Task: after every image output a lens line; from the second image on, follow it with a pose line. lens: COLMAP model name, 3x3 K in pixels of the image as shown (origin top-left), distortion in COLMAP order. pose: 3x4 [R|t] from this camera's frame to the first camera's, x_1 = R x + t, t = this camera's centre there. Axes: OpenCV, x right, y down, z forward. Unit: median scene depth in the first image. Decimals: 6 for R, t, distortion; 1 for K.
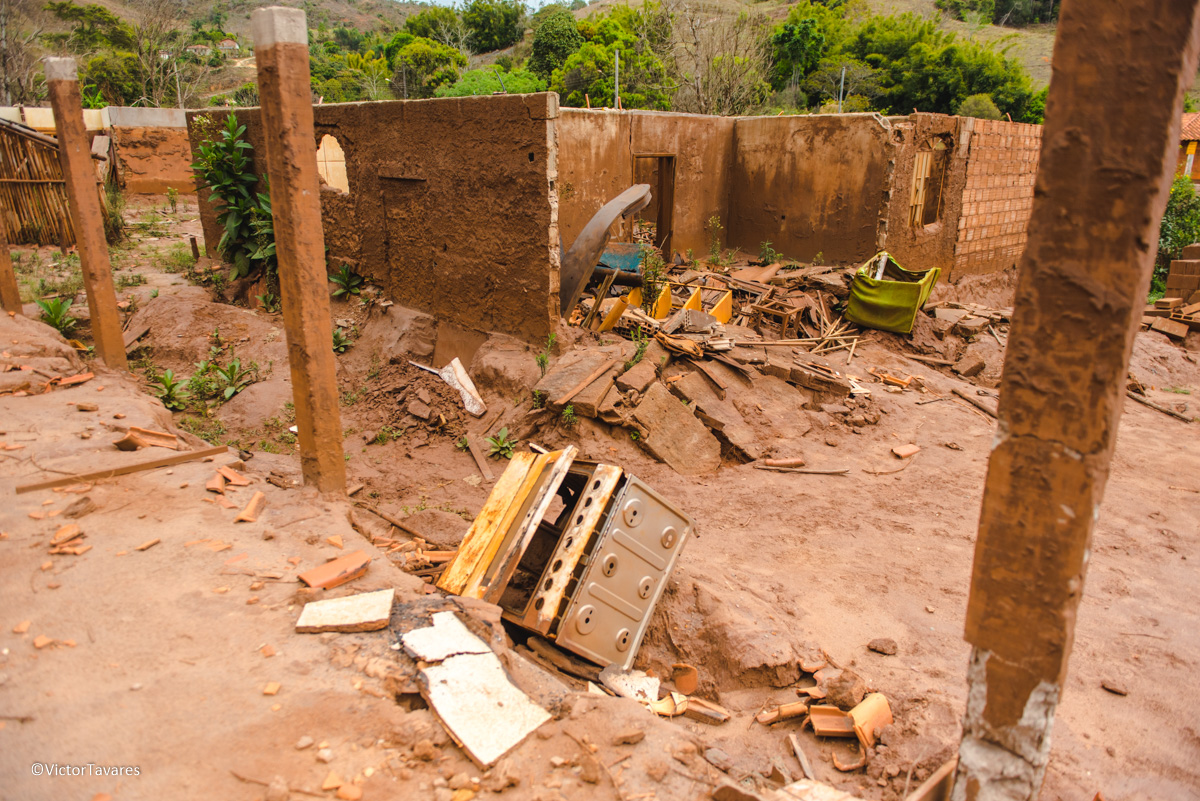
lens RADIAL K [[821.0, 0, 598.3], [0, 821.0, 404.1], [0, 0, 1]] dist [0.009889, -0.000494]
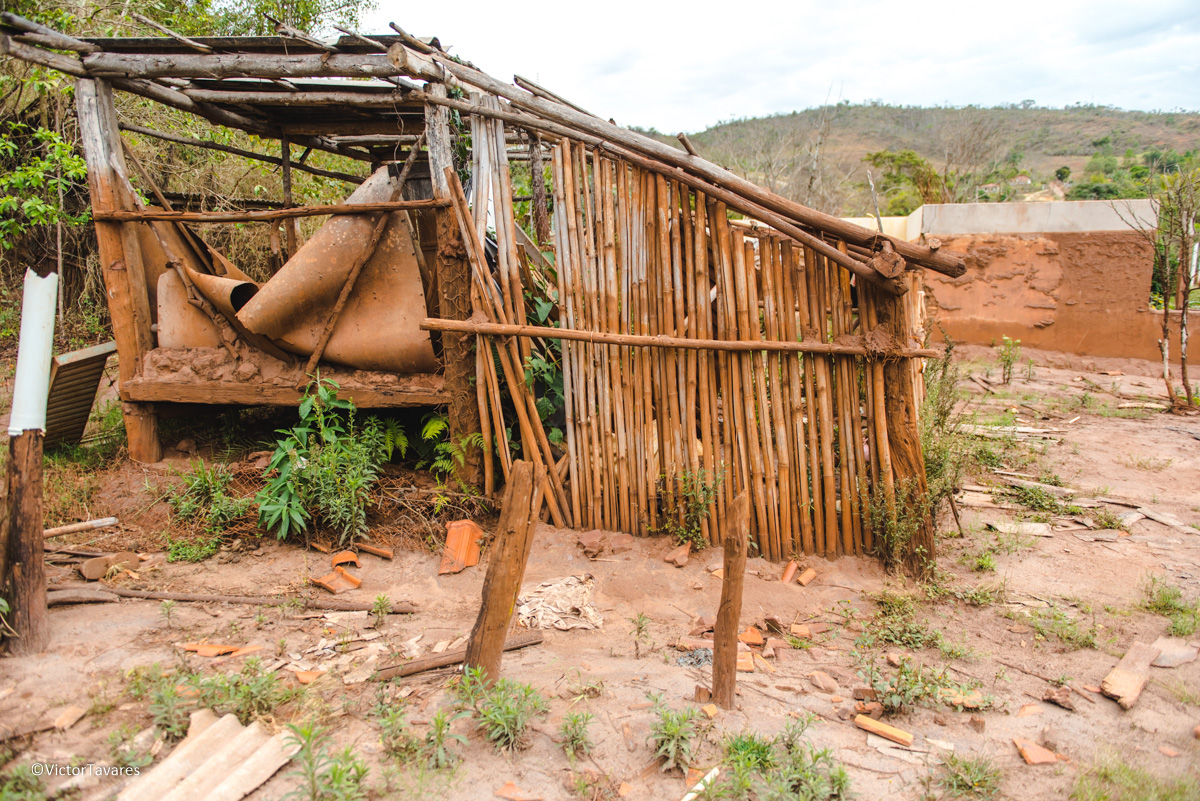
lens RADIAL K [[821.0, 0, 598.4], [0, 821.0, 401.0], [0, 0, 1]] dist [0.009889, -0.000494]
pose [[0.659282, 0.104184, -0.744643, -0.269001], [-0.219574, 0.973861, -0.058150, -0.122401], [0.719120, 0.201842, 0.664926, 0.425778]]
